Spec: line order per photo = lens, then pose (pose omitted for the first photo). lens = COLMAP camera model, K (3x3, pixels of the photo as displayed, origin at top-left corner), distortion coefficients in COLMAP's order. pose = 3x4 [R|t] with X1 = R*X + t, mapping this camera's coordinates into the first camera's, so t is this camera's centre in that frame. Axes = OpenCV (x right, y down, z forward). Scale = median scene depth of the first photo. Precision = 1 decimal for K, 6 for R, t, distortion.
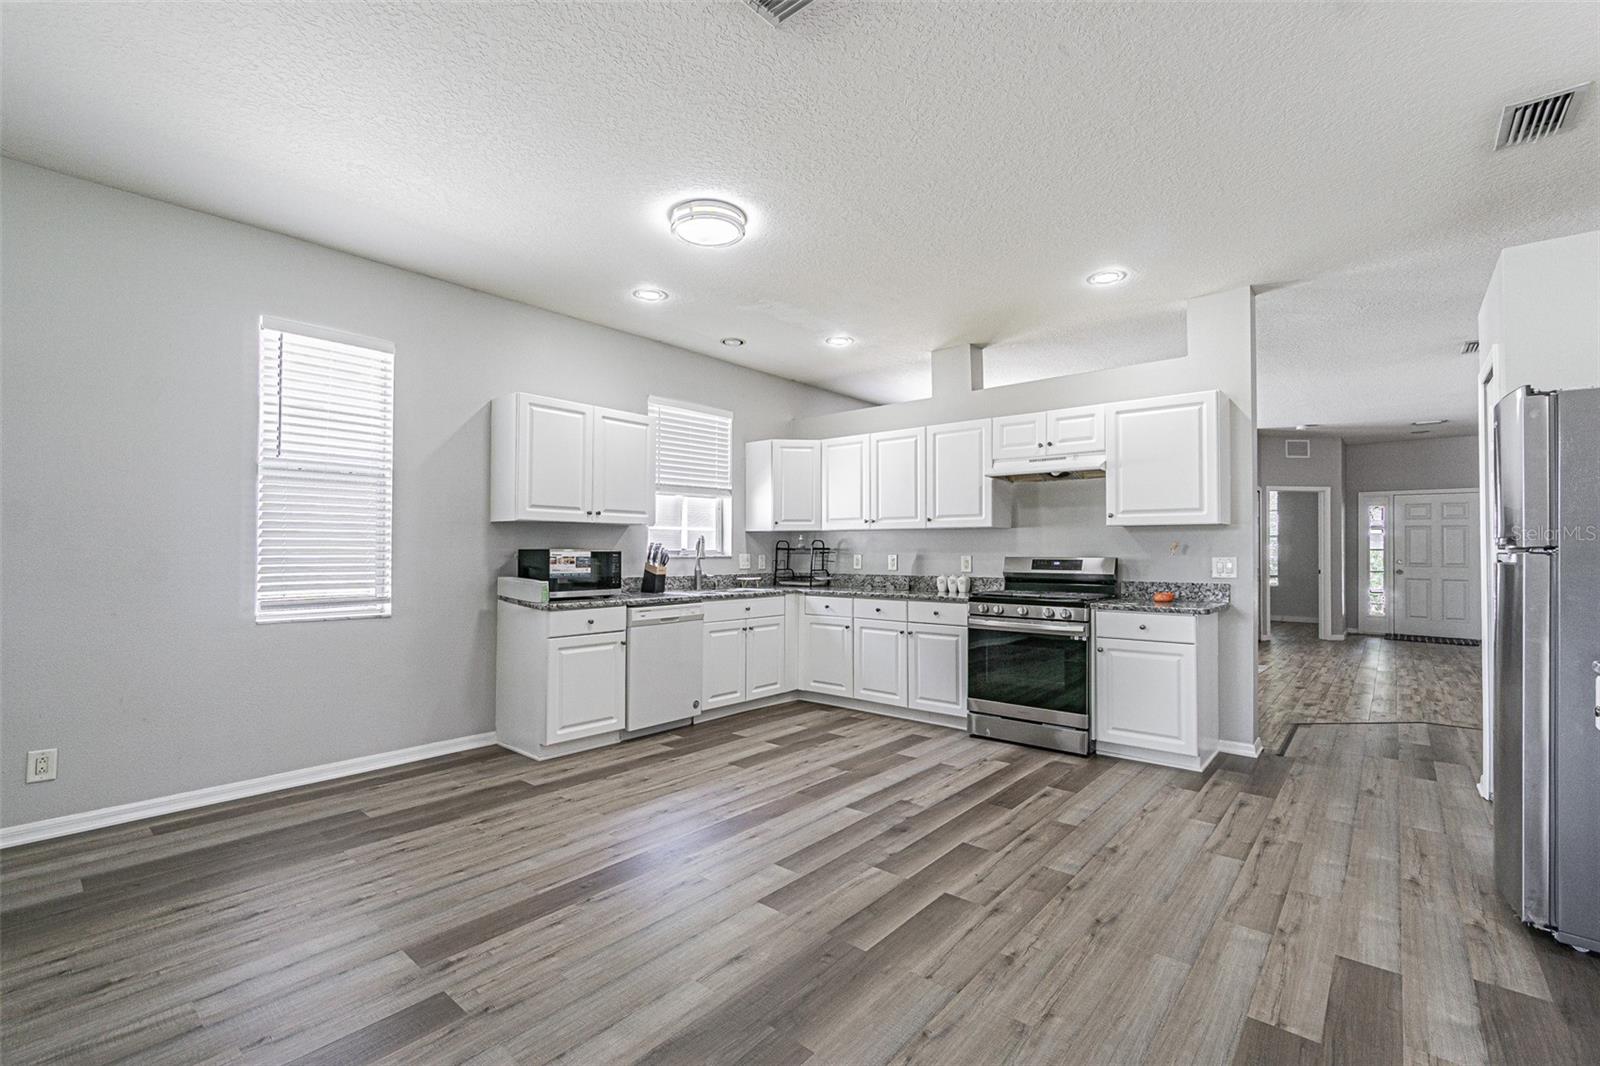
lens RADIAL K [[751.2, 0, 800.0], [0, 751.2, 533.0], [0, 0, 1]] dist [0.002467, 0.000631]
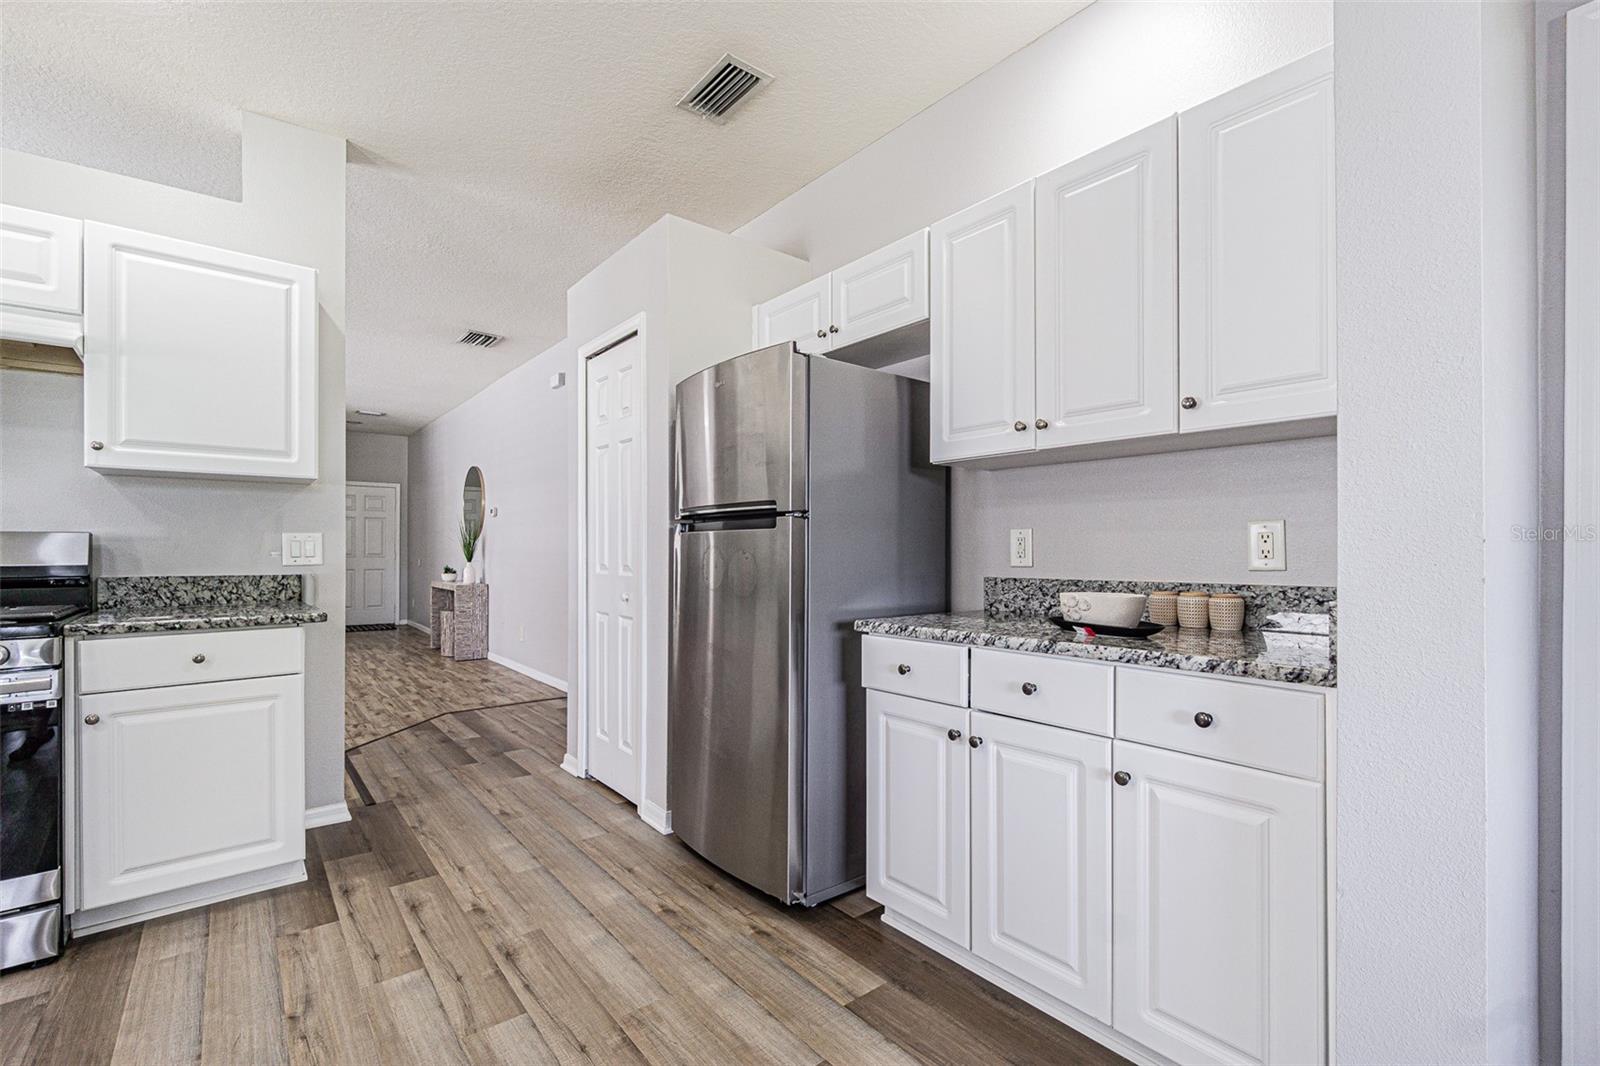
lens RADIAL K [[669.5, 0, 682.6], [0, 669.5, 554.4], [0, 0, 1]] dist [-0.001597, -0.000031]
pose [[0.203686, -0.001036, 0.979036, 0.053227], [-0.018020, 0.999826, 0.004807, 0.037026], [-0.978870, -0.018622, 0.203632, 0.491627]]
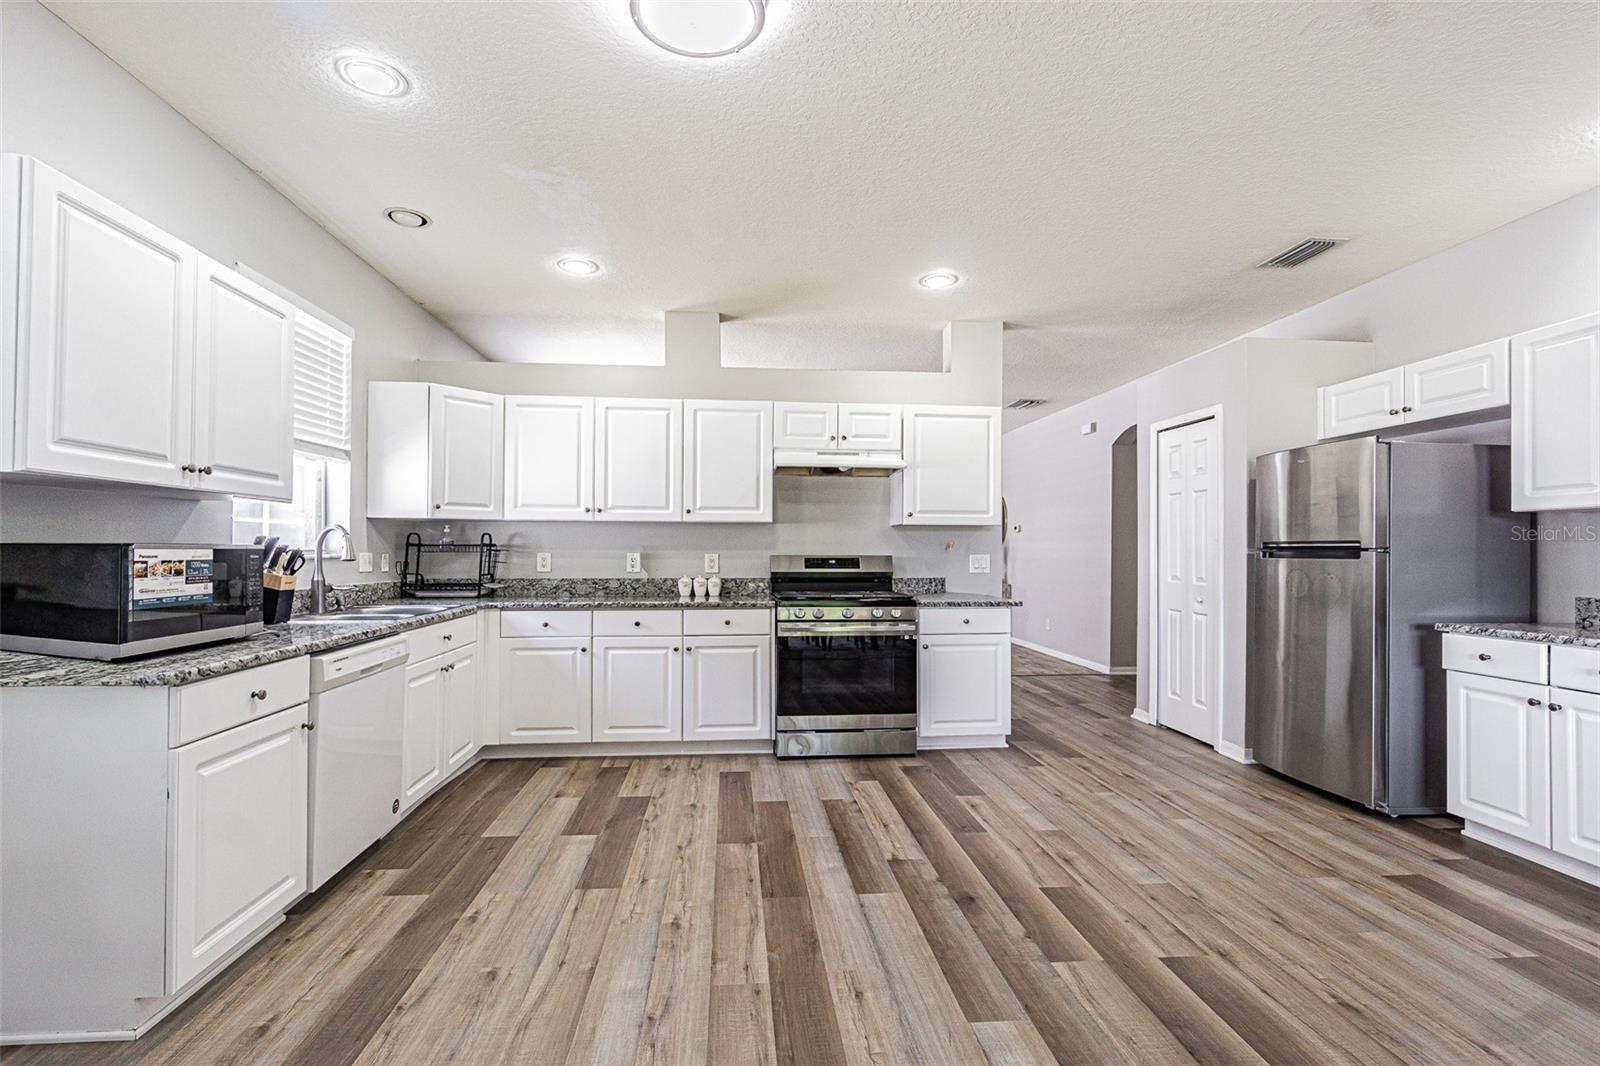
lens RADIAL K [[699.4, 0, 666.7], [0, 699.4, 539.5], [0, 0, 1]] dist [-0.002019, 0.001112]
pose [[0.675794, 0.010295, 0.737018, -0.478039], [-0.020125, 0.999787, 0.004487, 0.012336], [-0.736816, -0.017864, 0.675858, 0.559739]]
